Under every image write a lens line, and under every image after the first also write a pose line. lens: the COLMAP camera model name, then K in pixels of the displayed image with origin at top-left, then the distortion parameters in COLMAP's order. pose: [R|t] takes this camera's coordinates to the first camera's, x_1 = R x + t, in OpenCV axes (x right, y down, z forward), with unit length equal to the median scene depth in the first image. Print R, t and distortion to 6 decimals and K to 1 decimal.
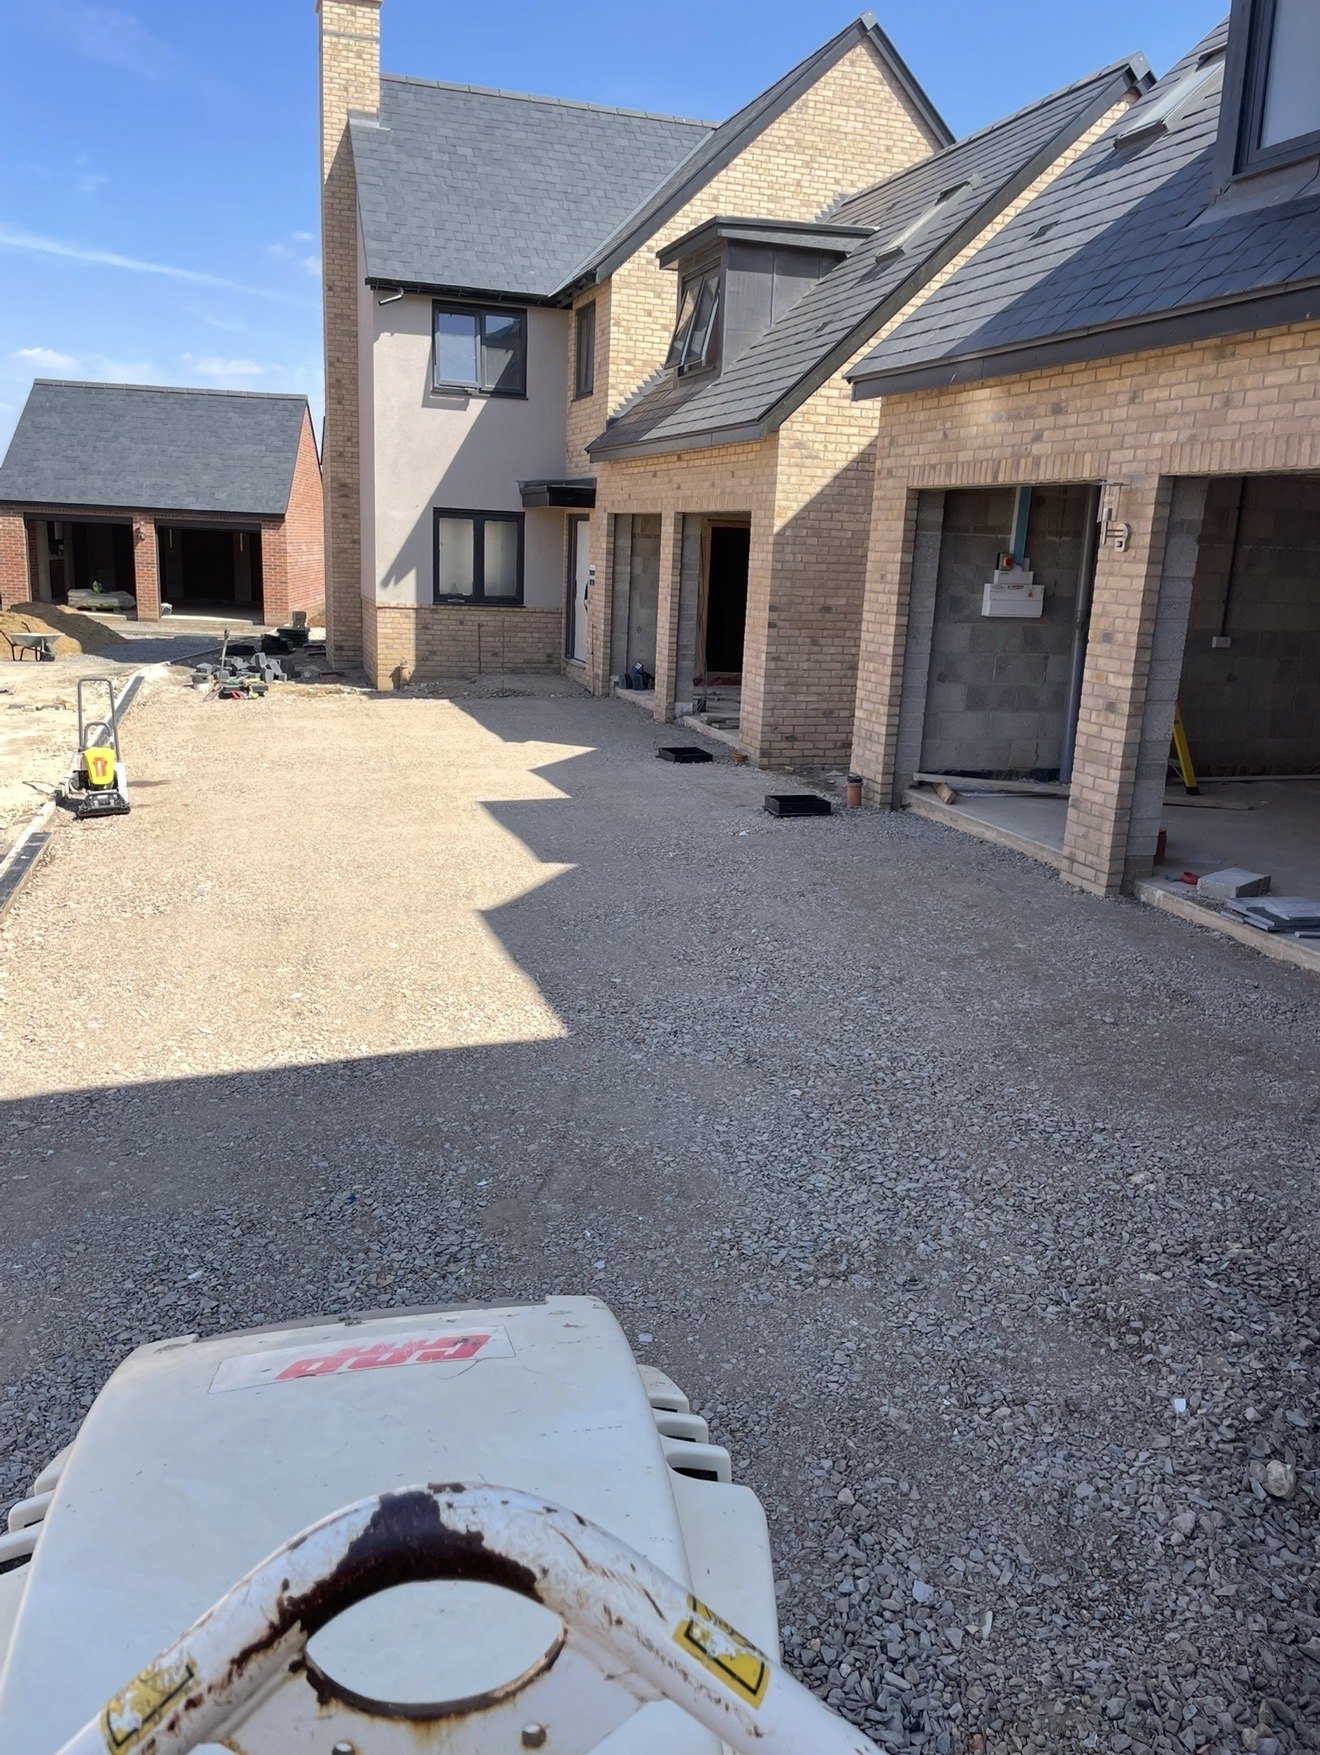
lens RADIAL K [[1355.5, 0, 664.1], [0, 1355.5, 875.4], [0, 0, 1]] dist [0.012418, 0.001116]
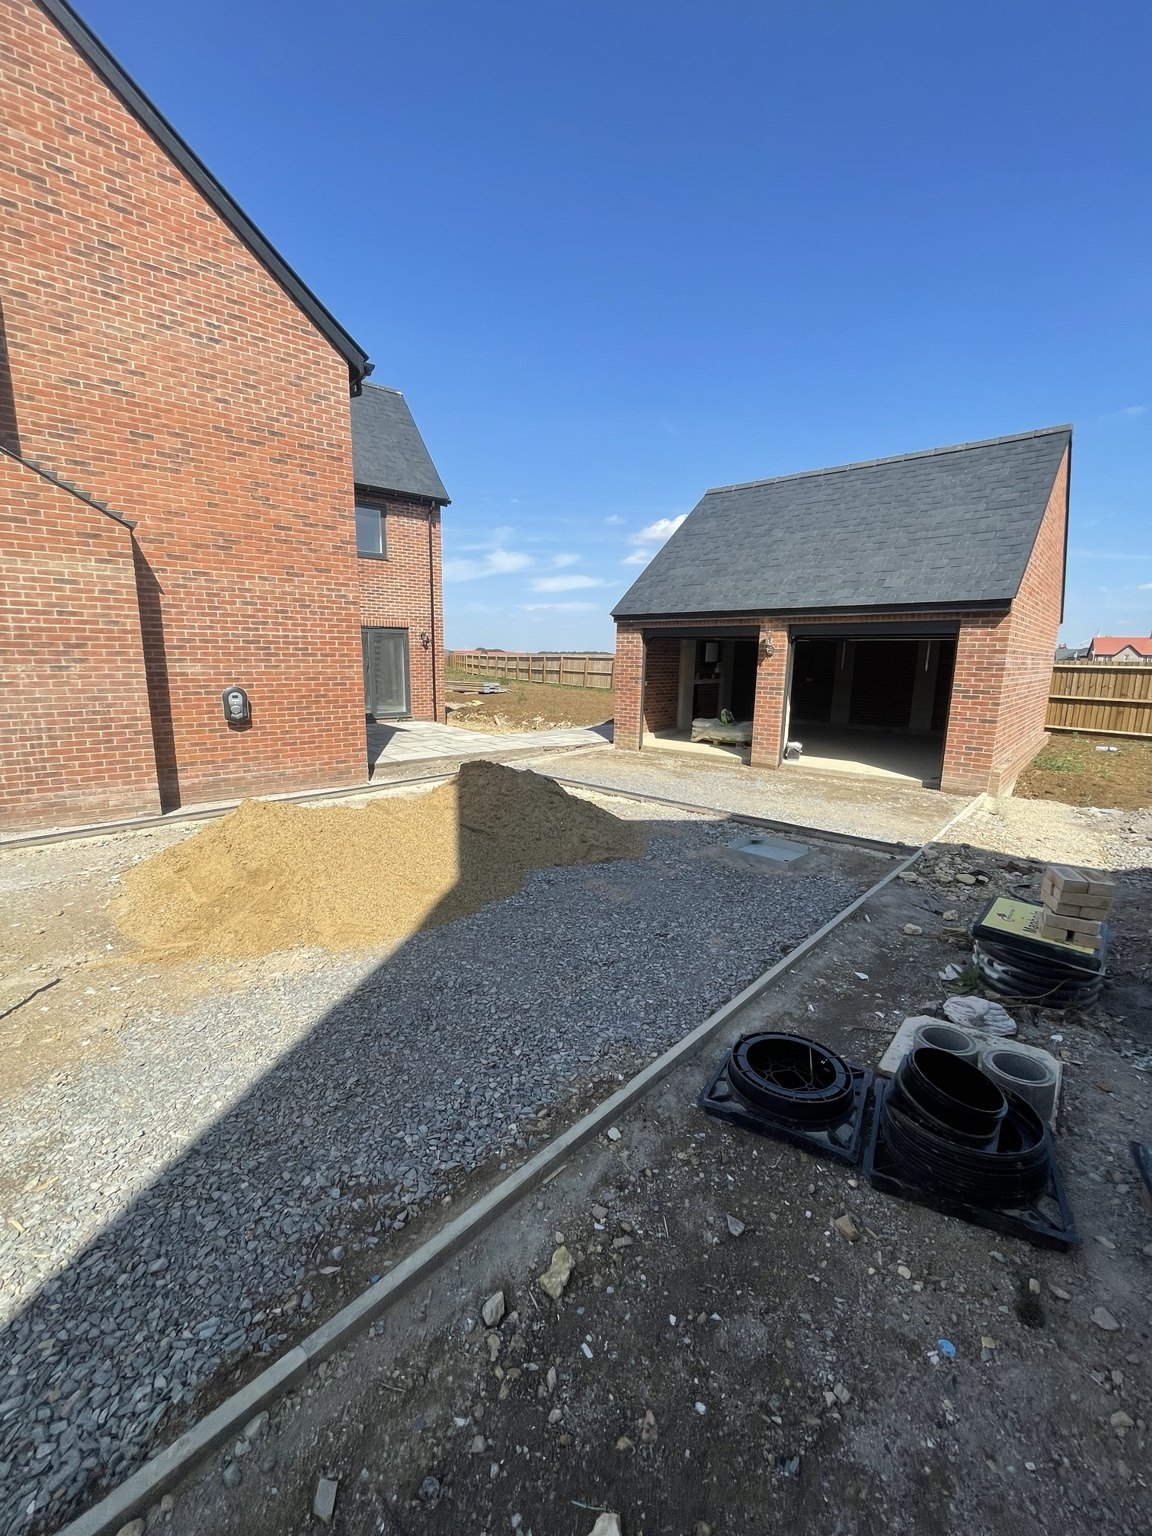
lens RADIAL K [[620.2, 0, 579.4], [0, 620.2, 768.9], [0, 0, 1]] dist [-0.002382, 0.000355]
pose [[0.678413, 0.094634, -0.728560, -0.204847], [-0.160886, 0.986736, -0.021644, -0.161570], [0.716848, 0.131899, 0.684640, 0.698530]]
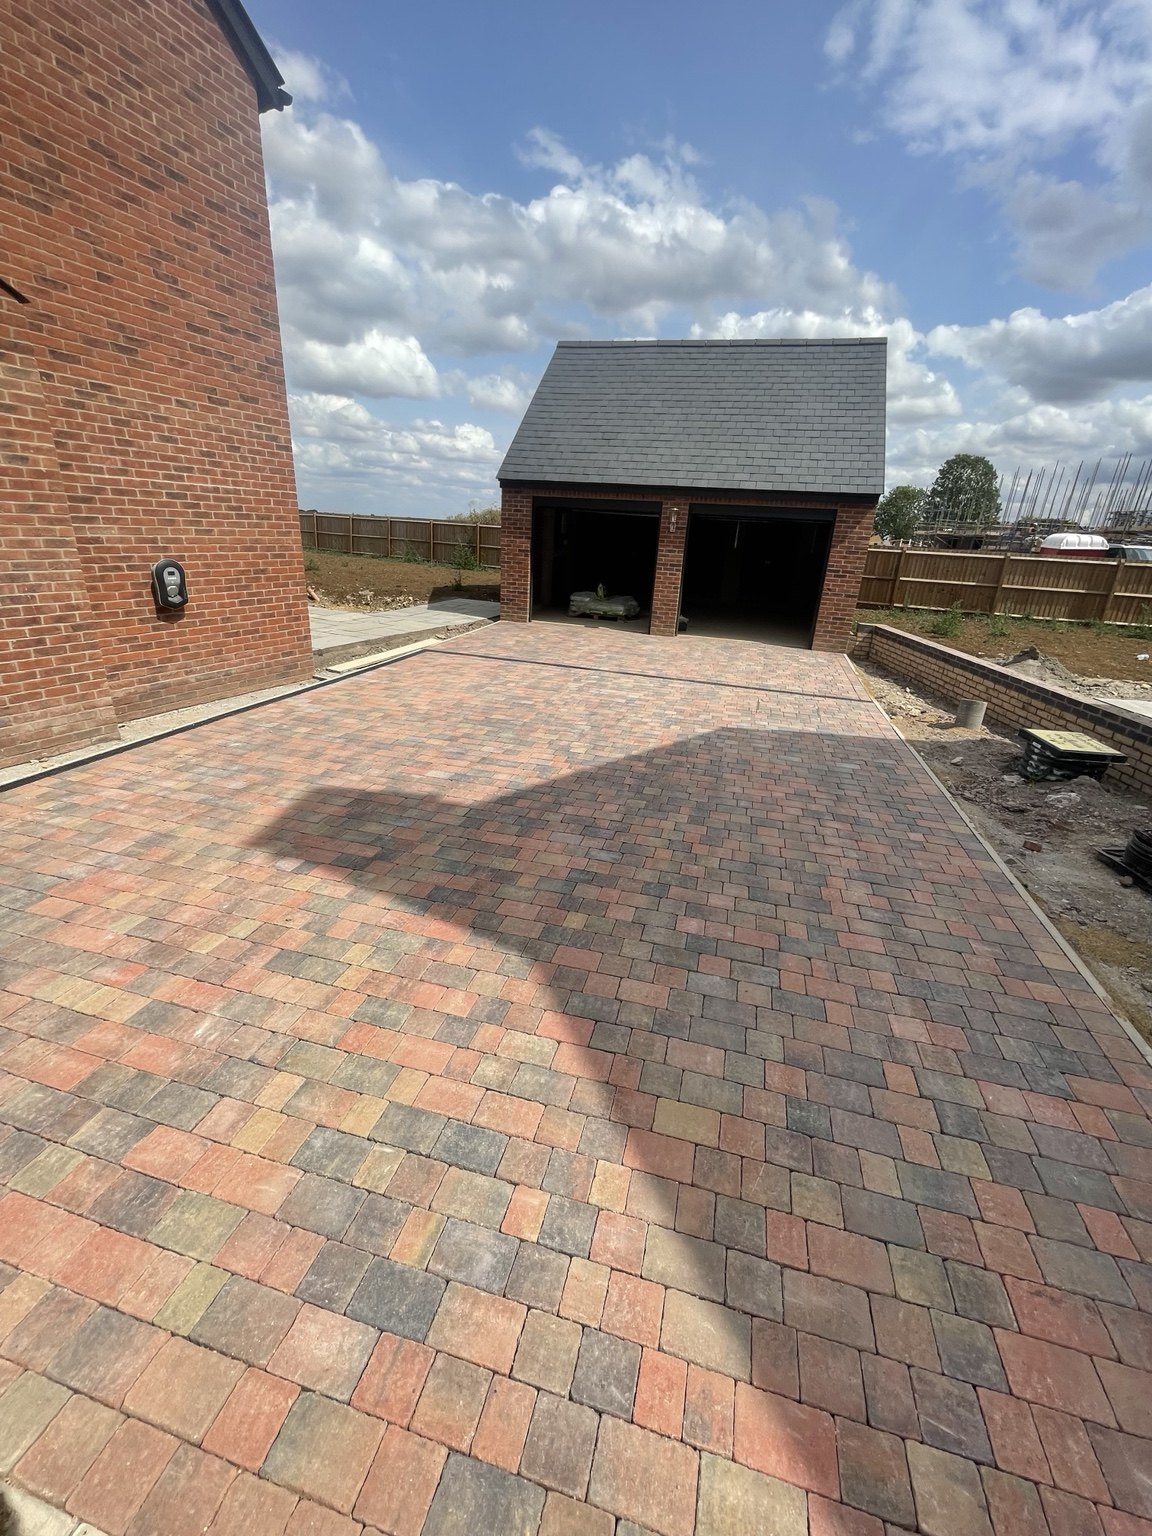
lens RADIAL K [[620.2, 0, 575.2], [0, 620.2, 767.4], [0, 0, 1]] dist [-0.002382, 0.000355]
pose [[0.933601, 0.132261, -0.333011, -0.293881], [-0.096805, 0.987924, 0.120978, -0.150620], [0.344990, -0.080708, 0.935130, 0.633054]]
